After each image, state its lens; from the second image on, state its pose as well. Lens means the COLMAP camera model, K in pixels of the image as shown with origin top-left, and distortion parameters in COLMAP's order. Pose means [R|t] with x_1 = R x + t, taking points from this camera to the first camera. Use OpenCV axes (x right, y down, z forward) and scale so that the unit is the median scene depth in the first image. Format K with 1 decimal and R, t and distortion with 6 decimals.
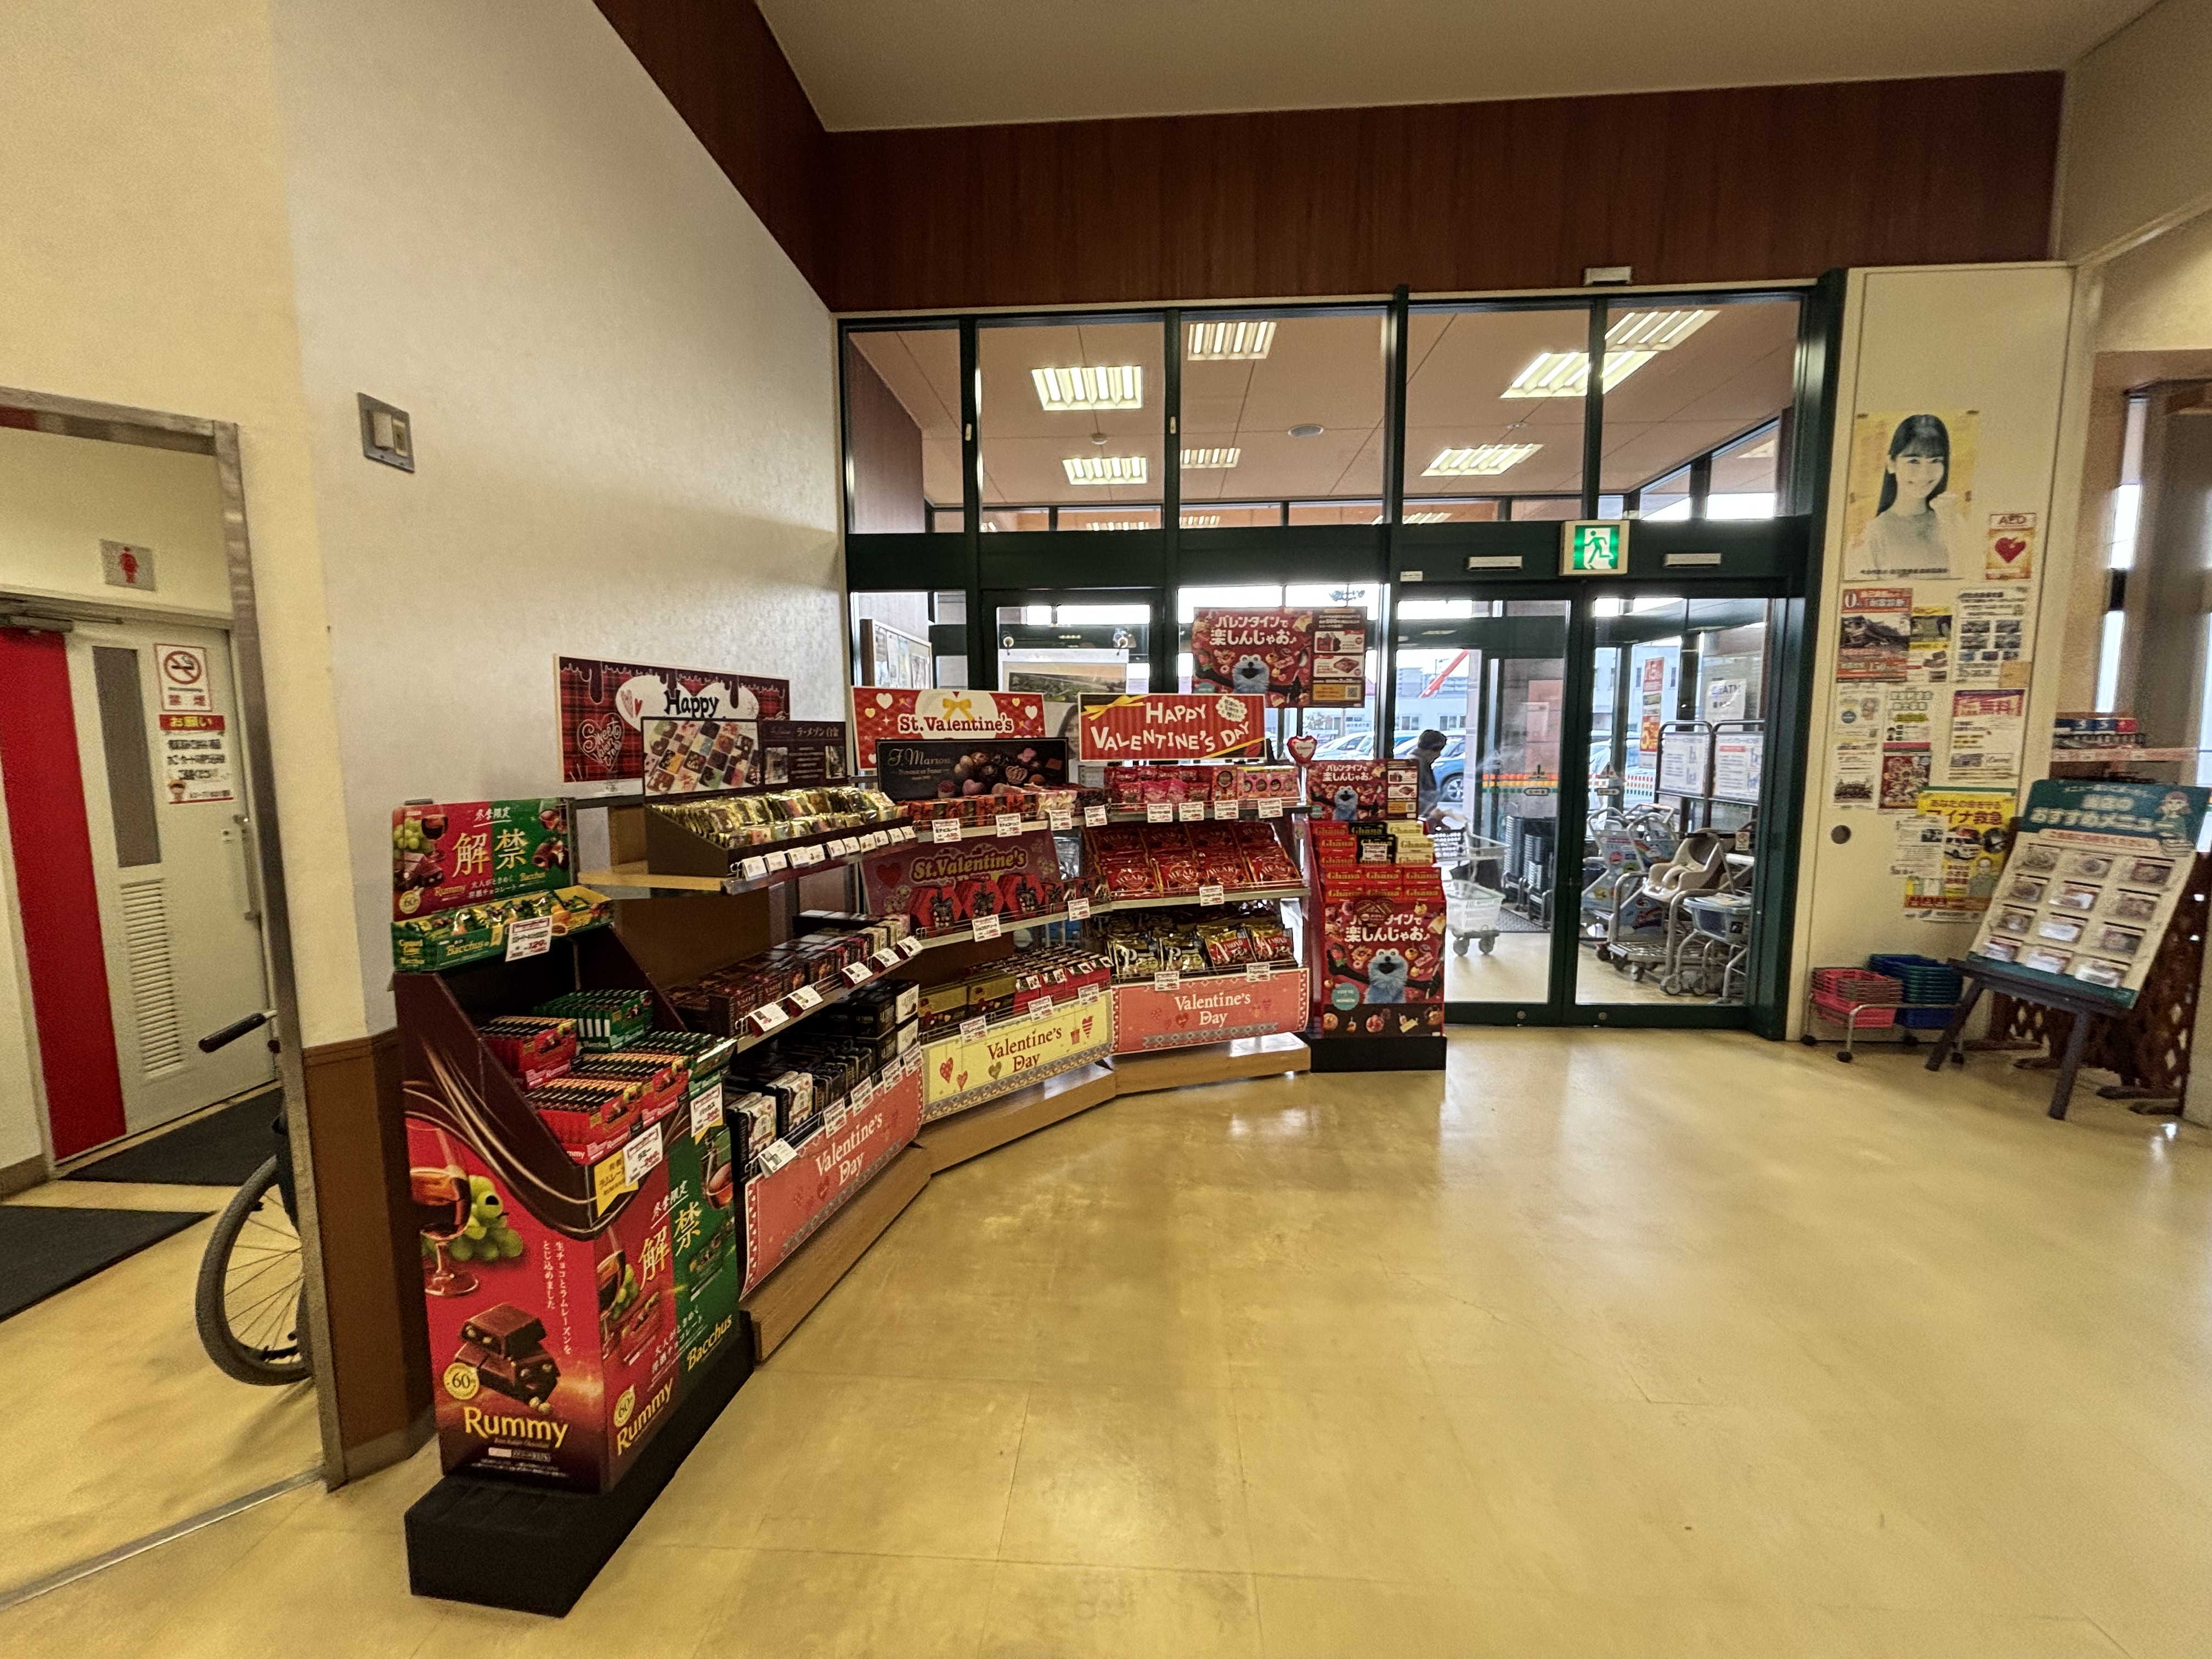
lens RADIAL K [[900.4, 0, 1096.7], [0, 900.4, 820.9], [0, 0, 1]] dist [-0.001119, 0.000467]
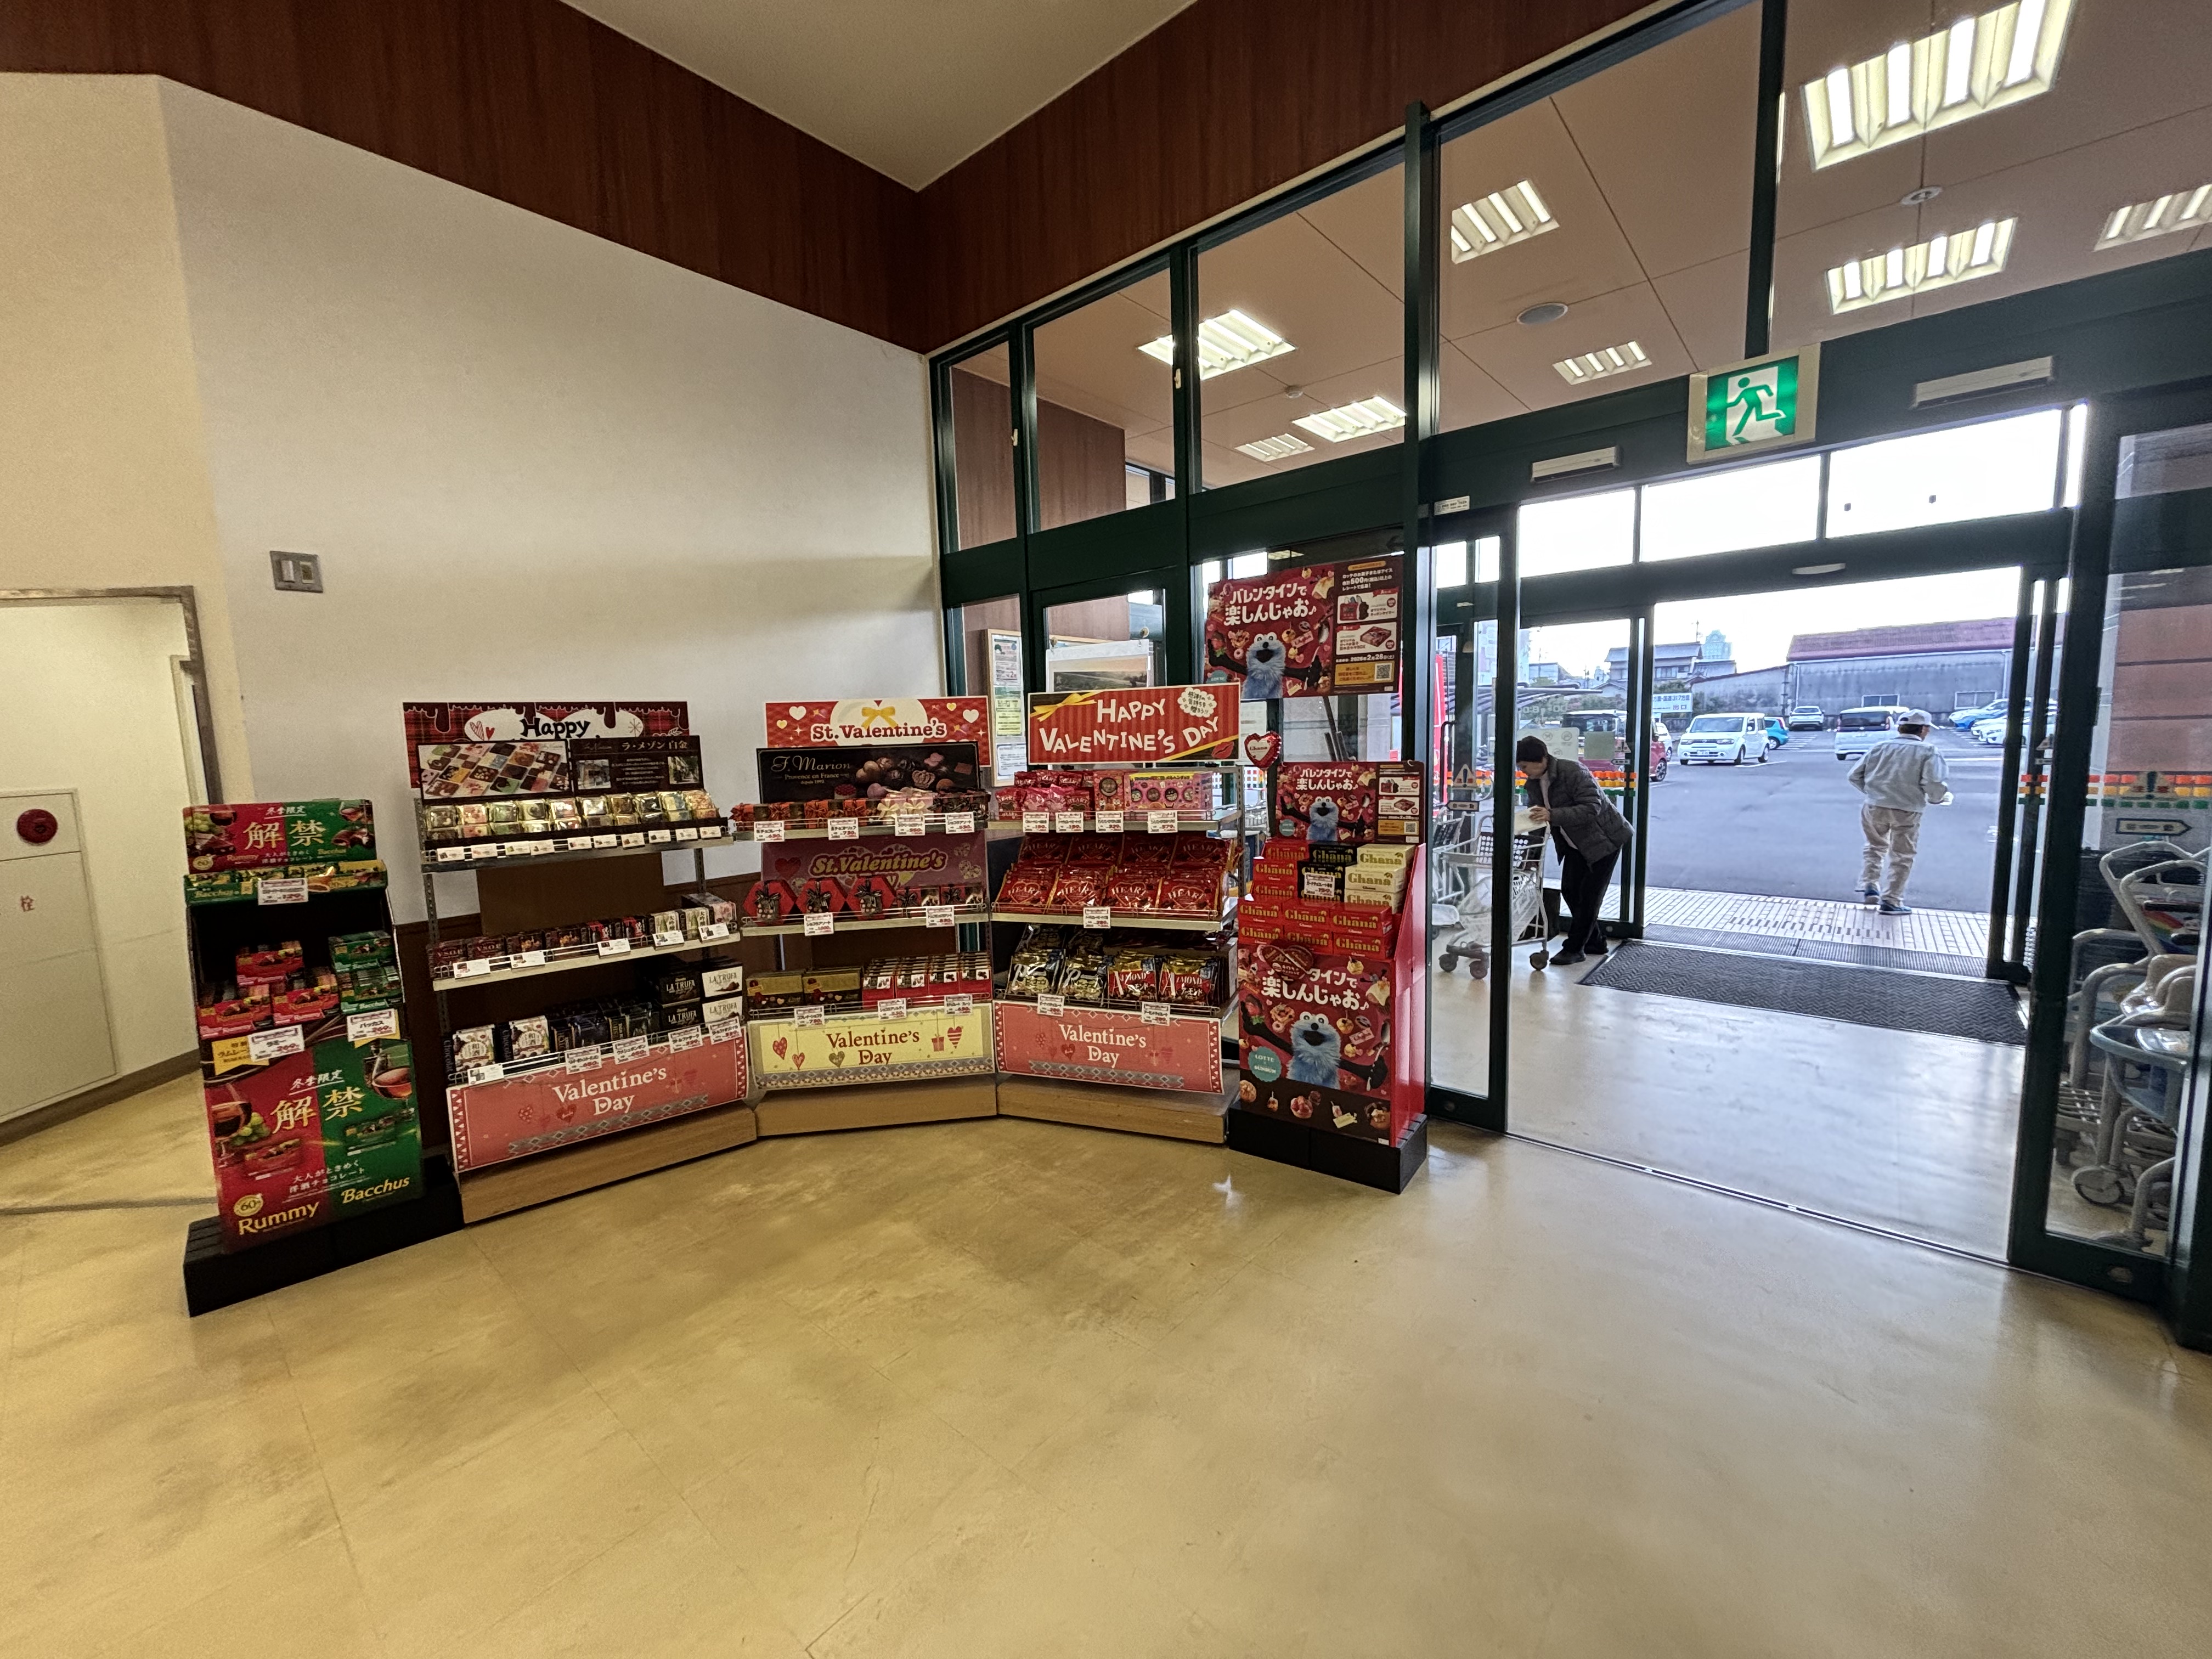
lens RADIAL K [[900.4, 0, 1096.7], [0, 900.4, 820.9], [0, 0, 1]] dist [-0.001119, 0.000467]
pose [[0.787535, 0.041219, -0.614890, 0.684475], [-0.031216, 0.999148, 0.026997, -0.037071], [0.615479, -0.002067, 0.788151, 0.309976]]
